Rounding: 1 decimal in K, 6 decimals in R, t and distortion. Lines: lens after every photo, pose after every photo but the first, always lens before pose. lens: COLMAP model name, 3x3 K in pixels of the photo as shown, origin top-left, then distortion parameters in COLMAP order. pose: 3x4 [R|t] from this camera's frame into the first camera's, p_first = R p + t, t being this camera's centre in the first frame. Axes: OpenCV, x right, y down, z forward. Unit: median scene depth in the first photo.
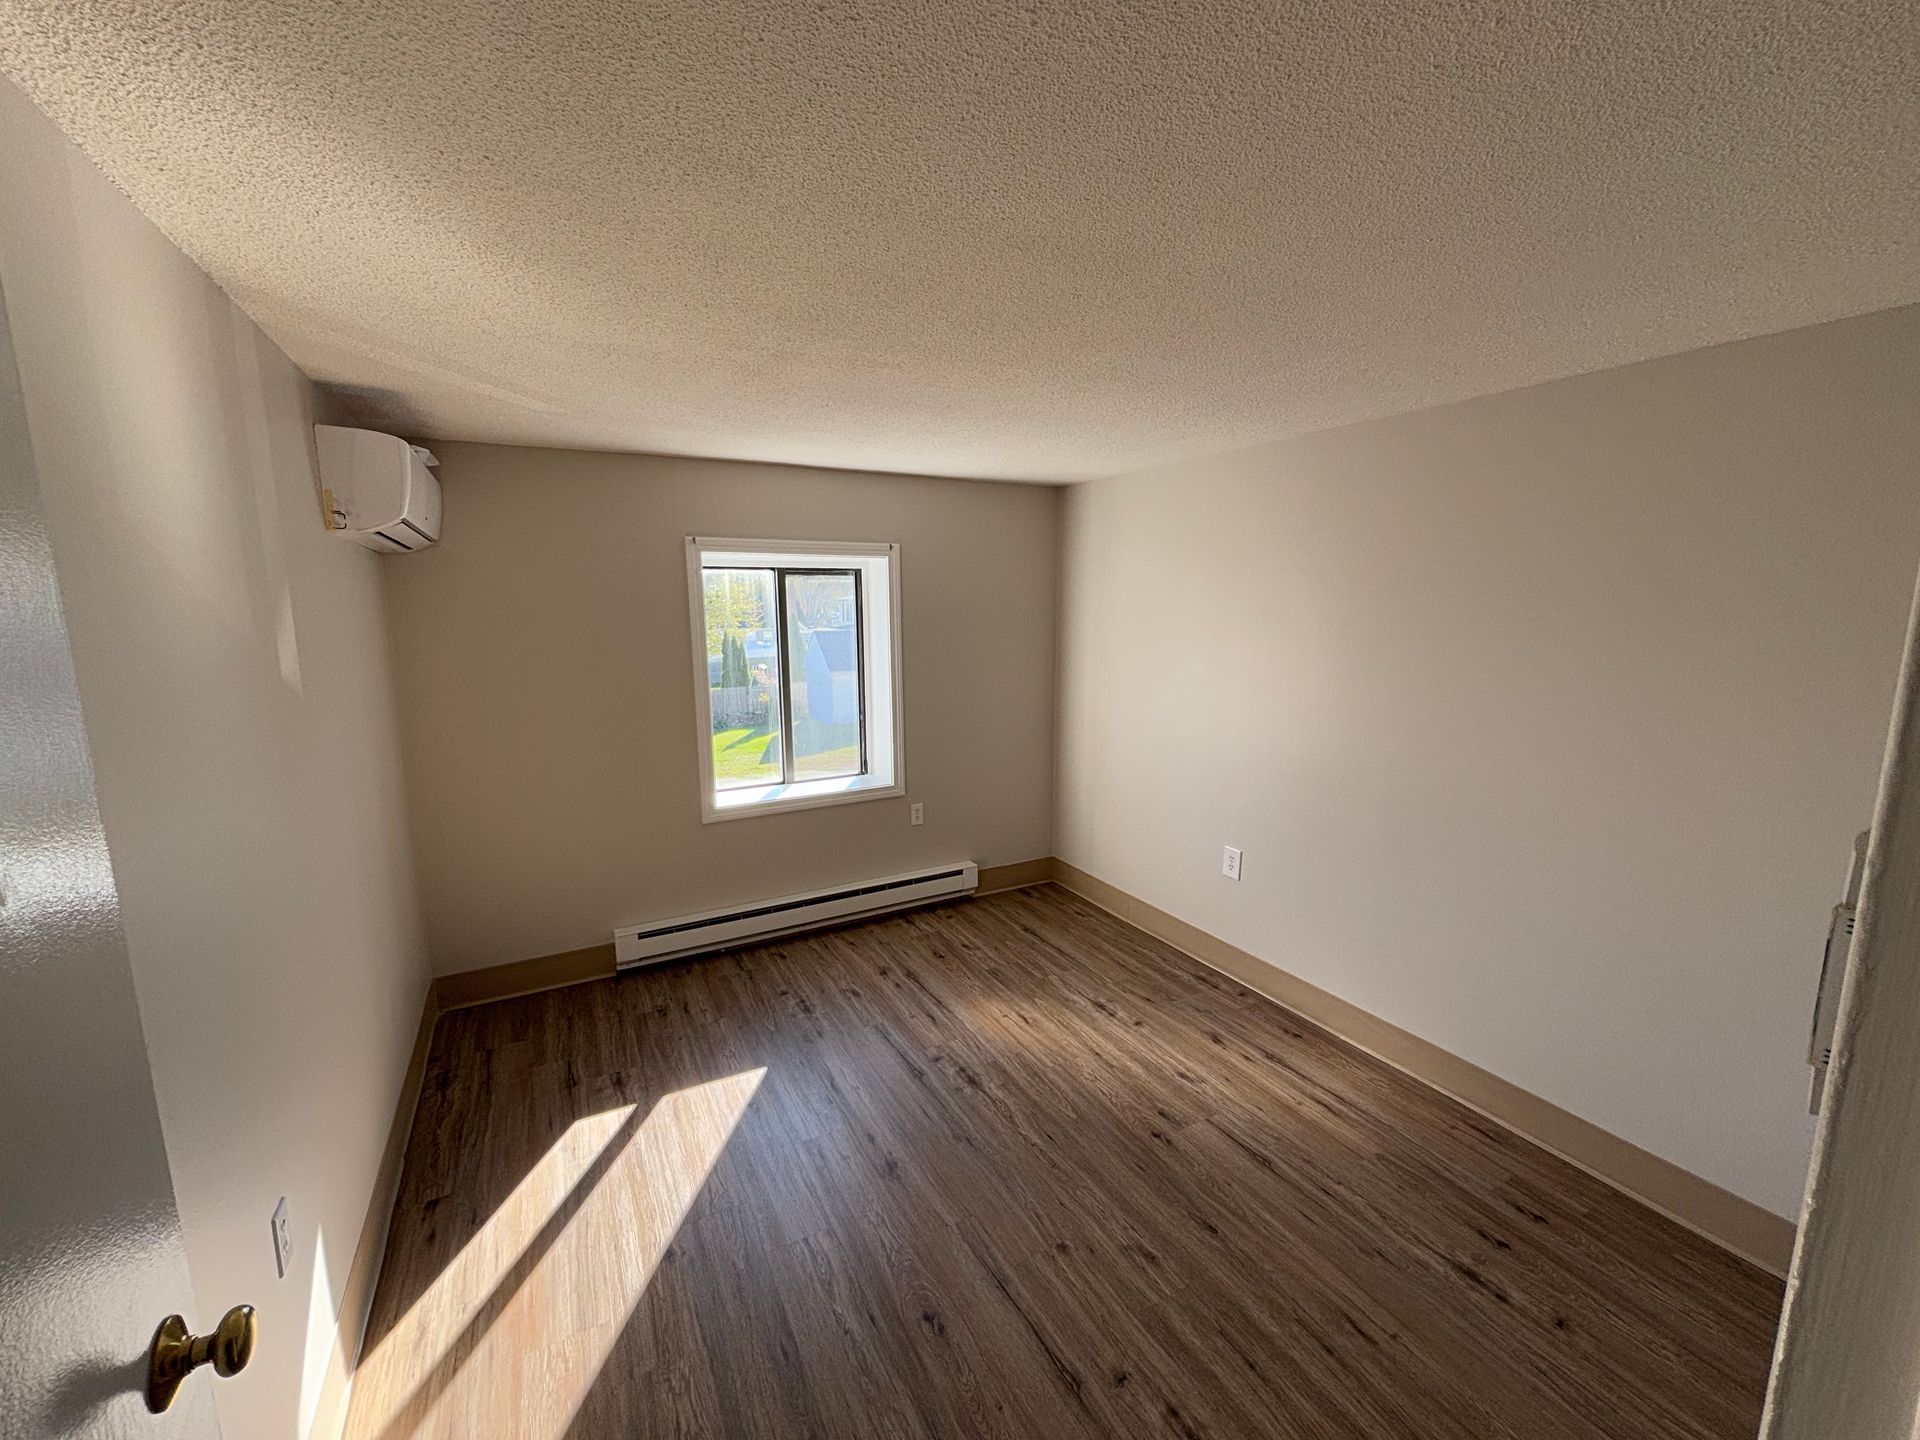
lens RADIAL K [[776.7, 0, 966.9], [0, 776.7, 719.0], [0, 0, 1]] dist [-0.002327, -0.000054]
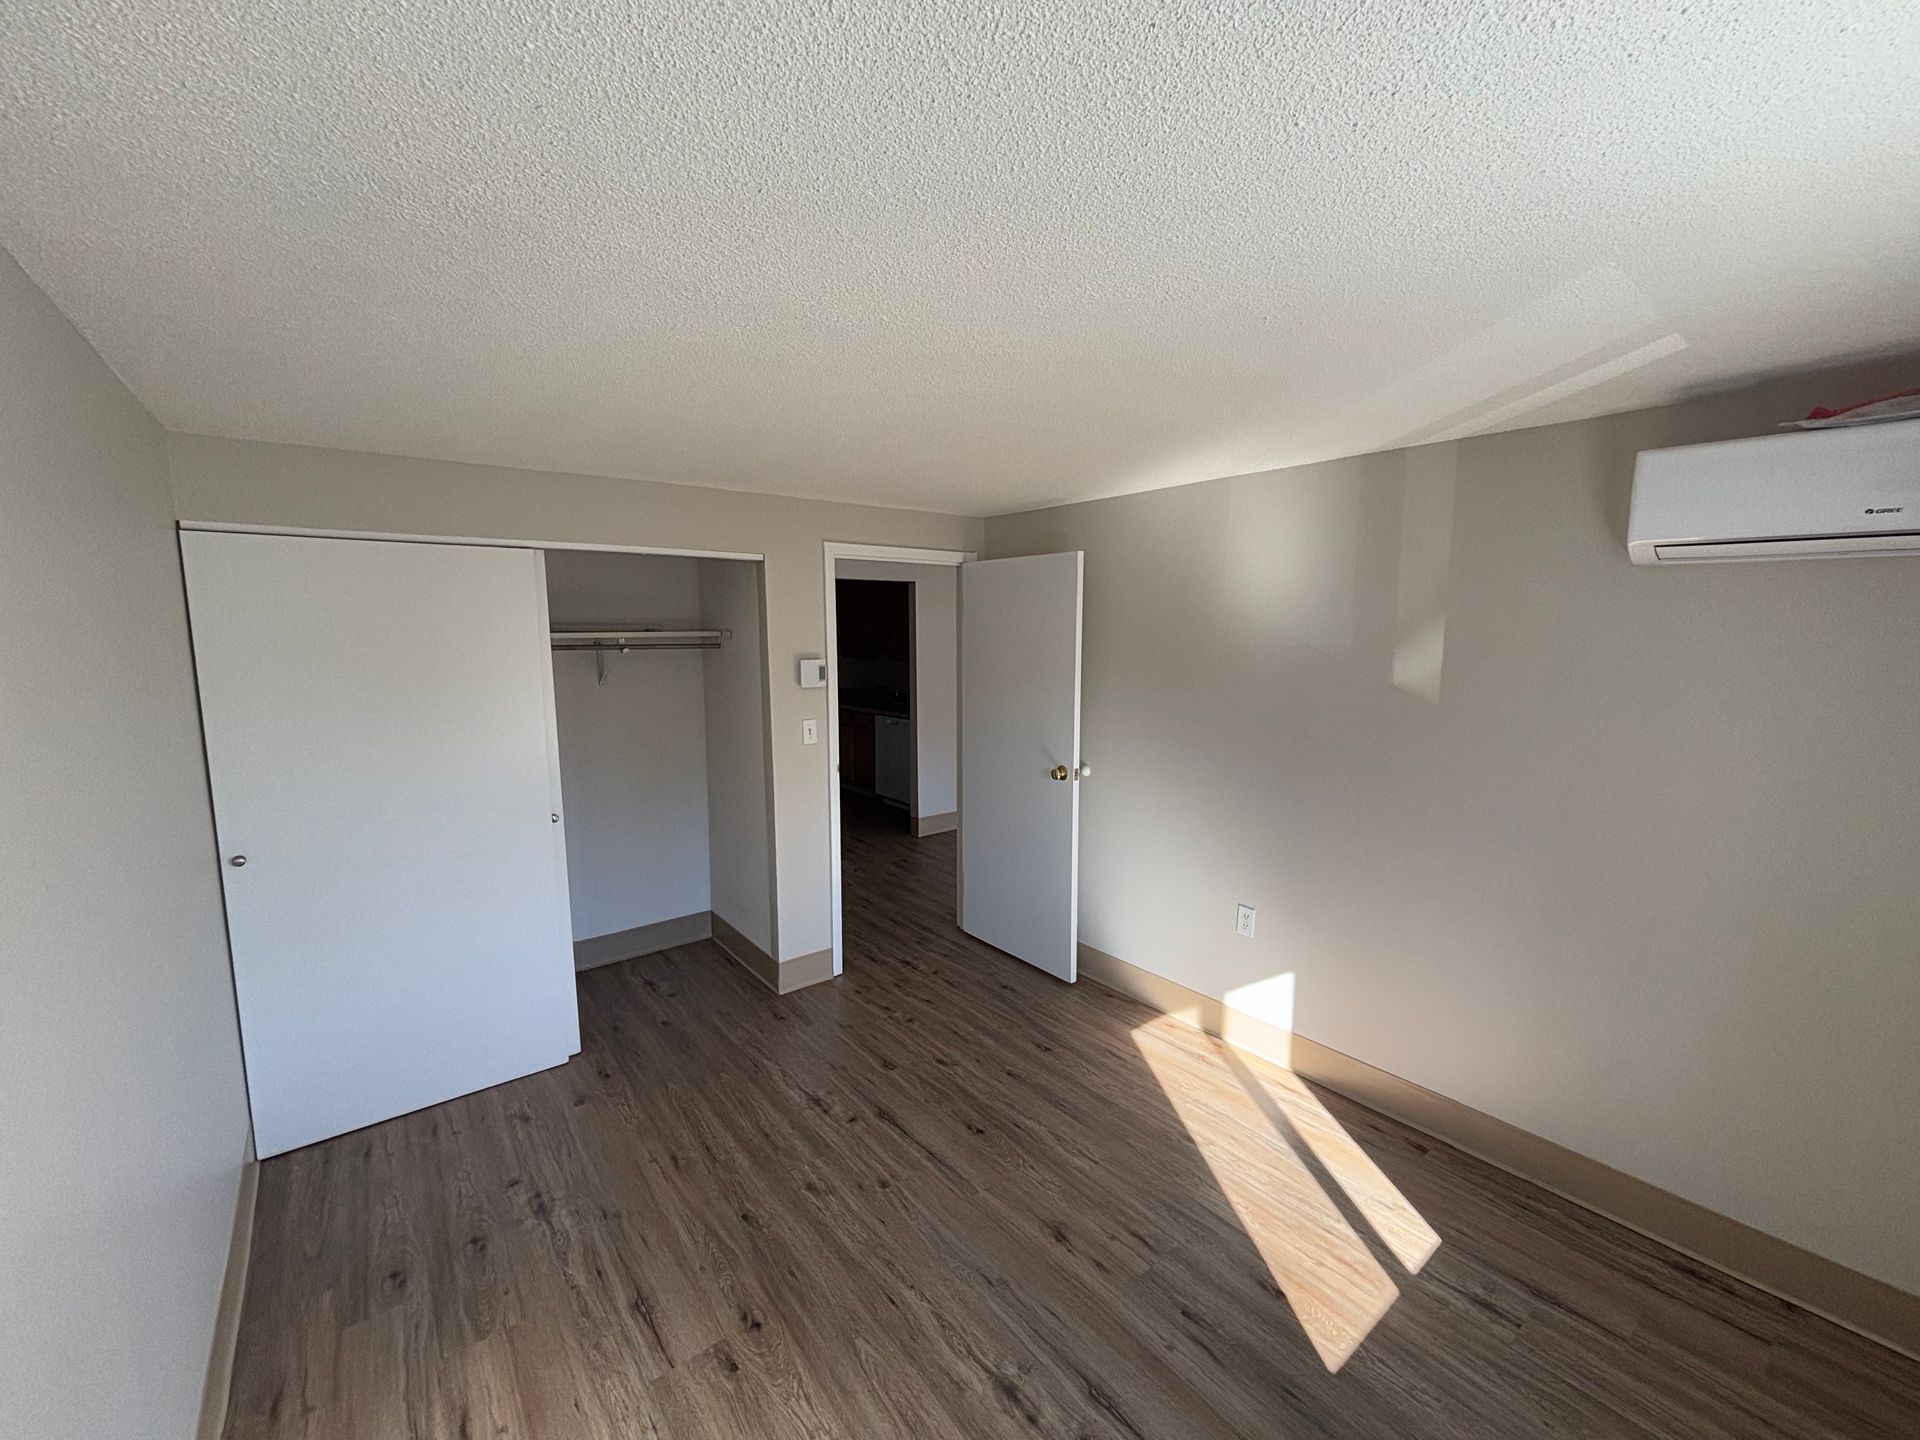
lens RADIAL K [[776.7, 0, 963.0], [0, 776.7, 721.7], [0, 0, 1]] dist [-0.002327, -0.000054]
pose [[-0.985146, 0.028024, -0.169416, 0.174513], [-0.018927, 0.962861, 0.269333, -0.301008], [0.170672, 0.268539, -0.948029, 1.832412]]
